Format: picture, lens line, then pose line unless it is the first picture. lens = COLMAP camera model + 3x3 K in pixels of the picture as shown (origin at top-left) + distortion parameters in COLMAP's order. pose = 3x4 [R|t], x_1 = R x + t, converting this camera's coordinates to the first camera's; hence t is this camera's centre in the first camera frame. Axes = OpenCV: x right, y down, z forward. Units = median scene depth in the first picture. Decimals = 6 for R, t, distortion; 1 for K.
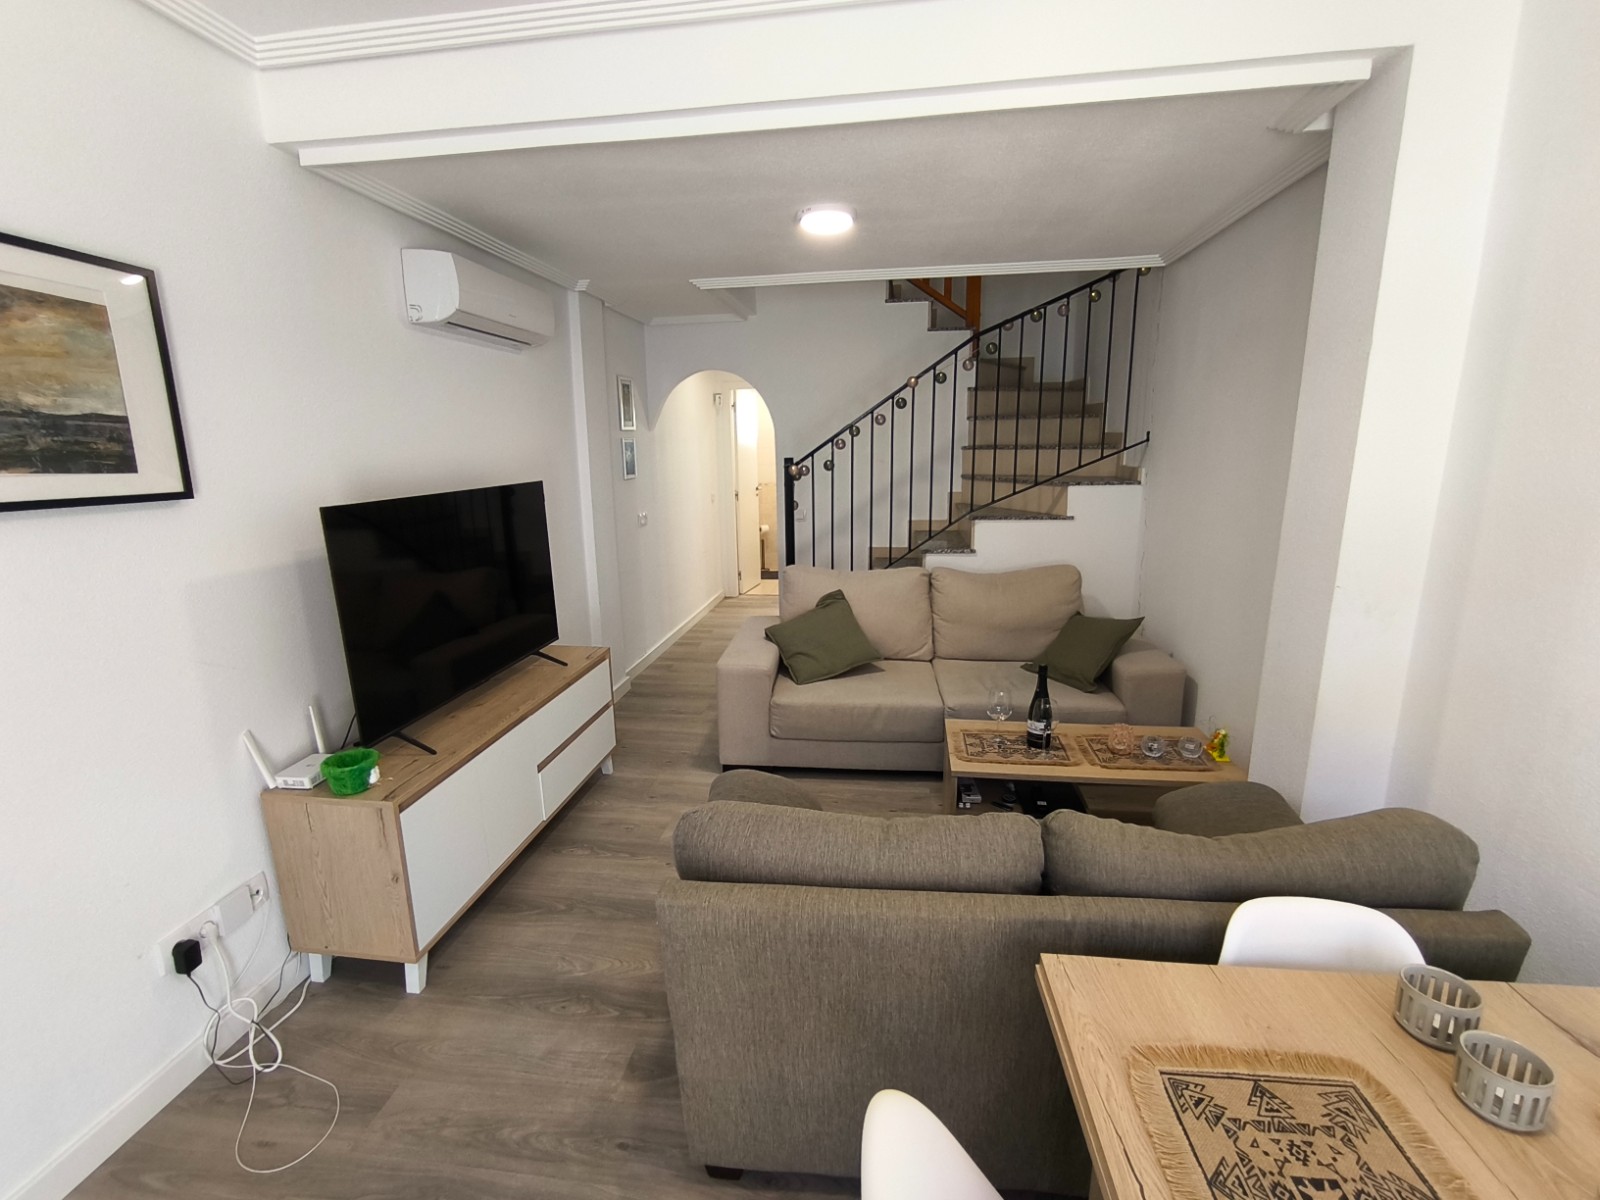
lens RADIAL K [[734.8, 0, 792.6], [0, 734.8, 604.0], [0, 0, 1]] dist [-0.045673, 0.035077]
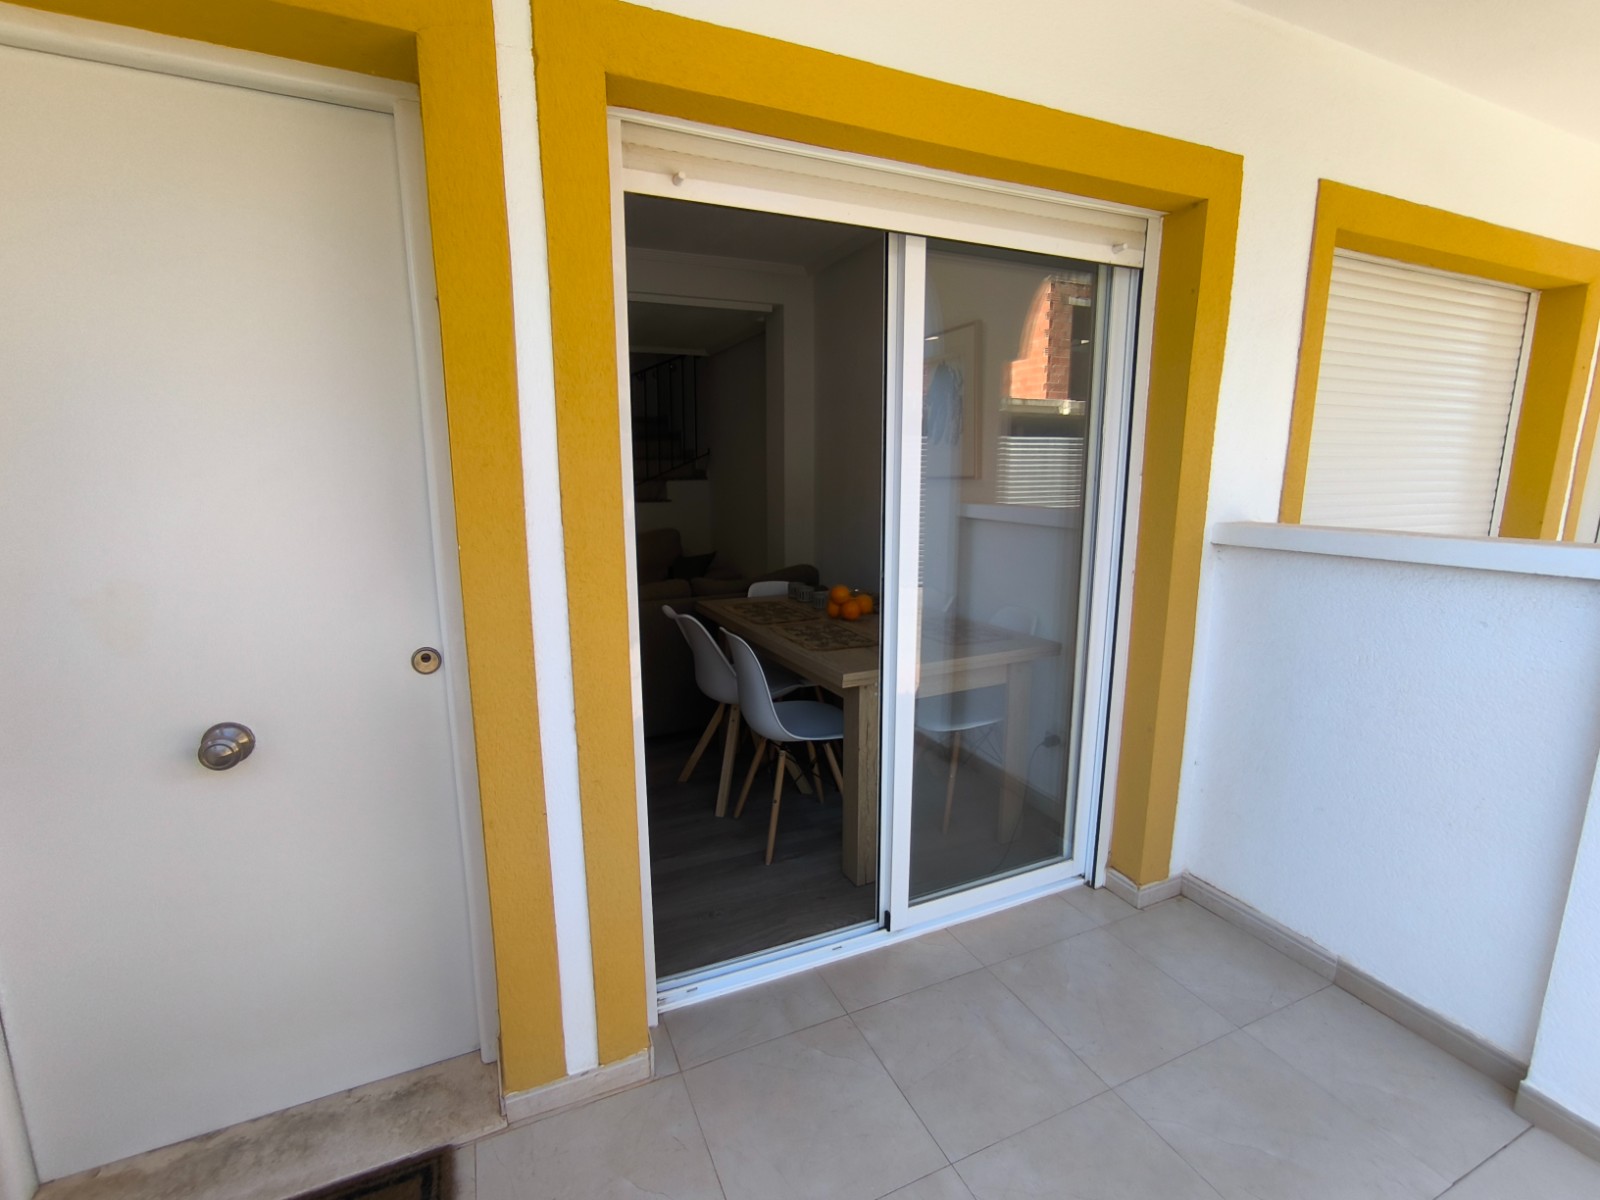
lens RADIAL K [[730.8, 0, 793.9], [0, 730.8, 602.9], [0, 0, 1]] dist [-0.069878, 0.067639]
pose [[0.844856, -0.087116, 0.527853, -0.275656], [0.108505, 0.994049, -0.009612, 0.161576], [-0.523874, 0.065395, 0.849281, -0.533772]]
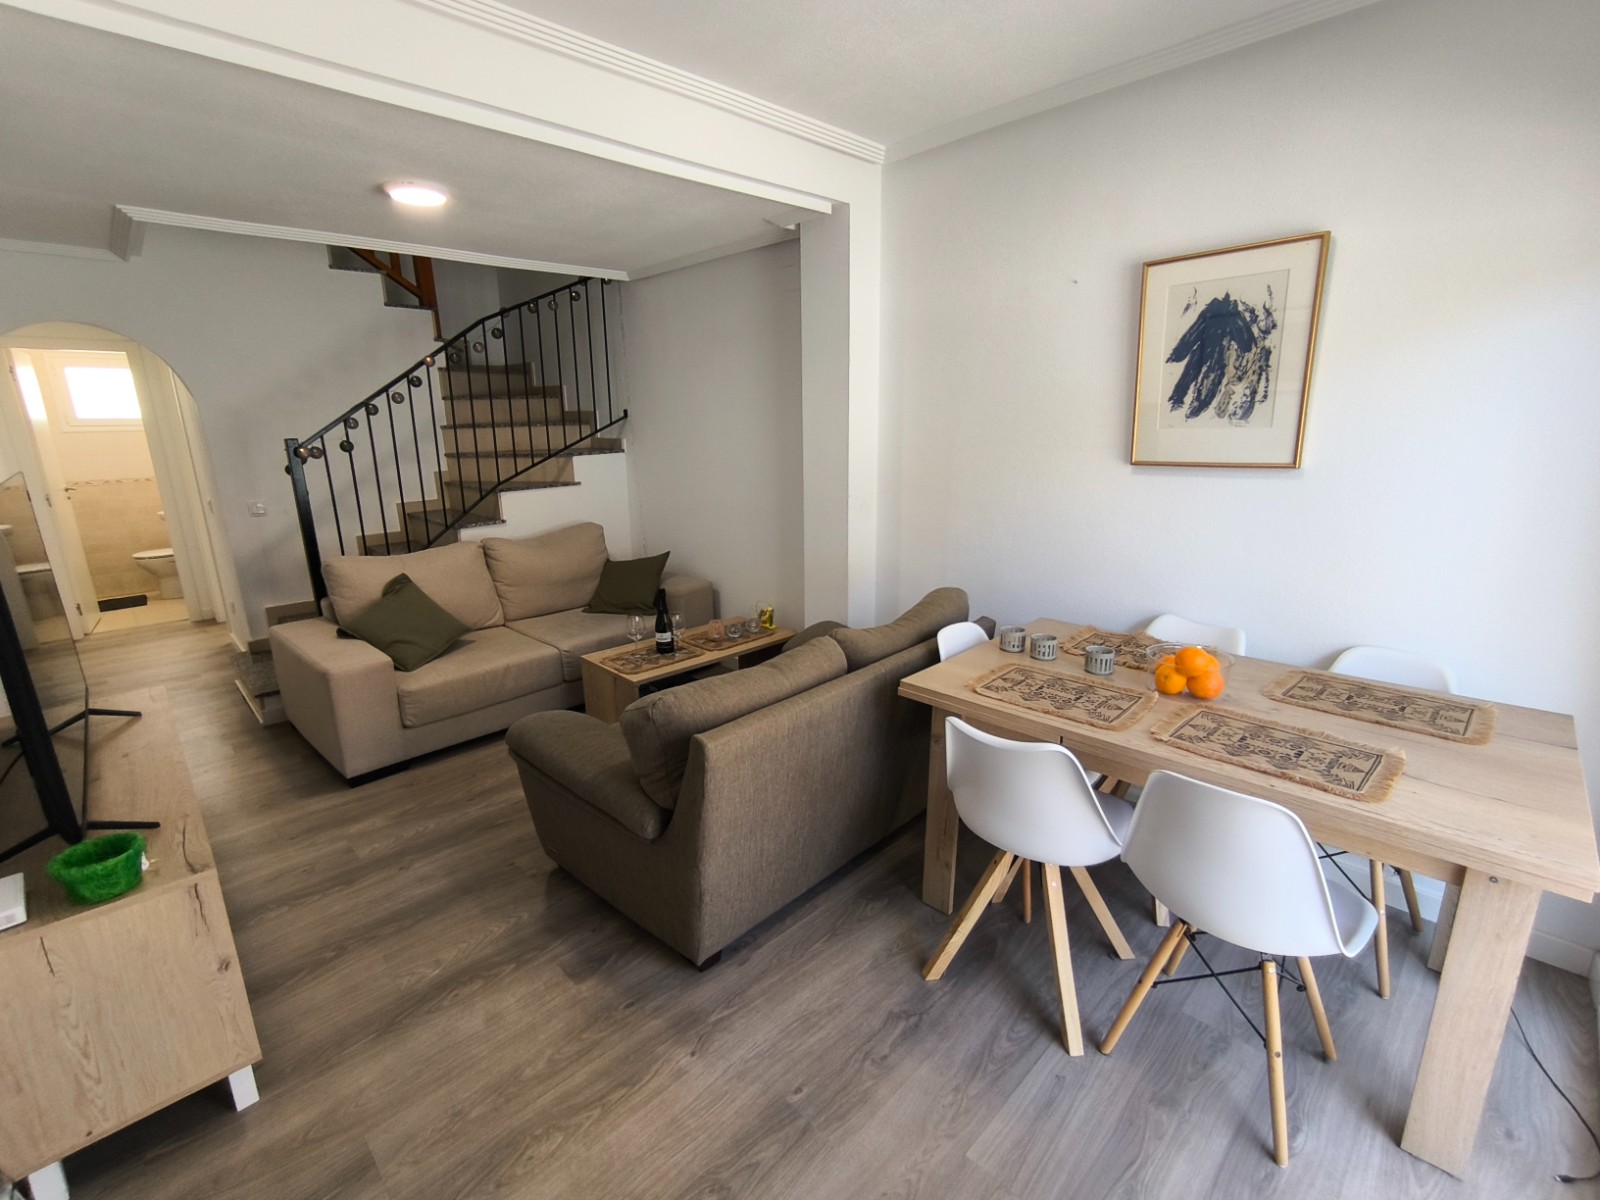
lens RADIAL K [[734.8, 0, 792.6], [0, 734.8, 604.0], [0, 0, 1]] dist [-0.045673, 0.035077]
pose [[0.614991, -0.192820, 0.764596, -0.366389], [0.176397, 0.978710, 0.104935, 0.010191], [-0.768551, 0.070339, 0.635910, -0.004949]]
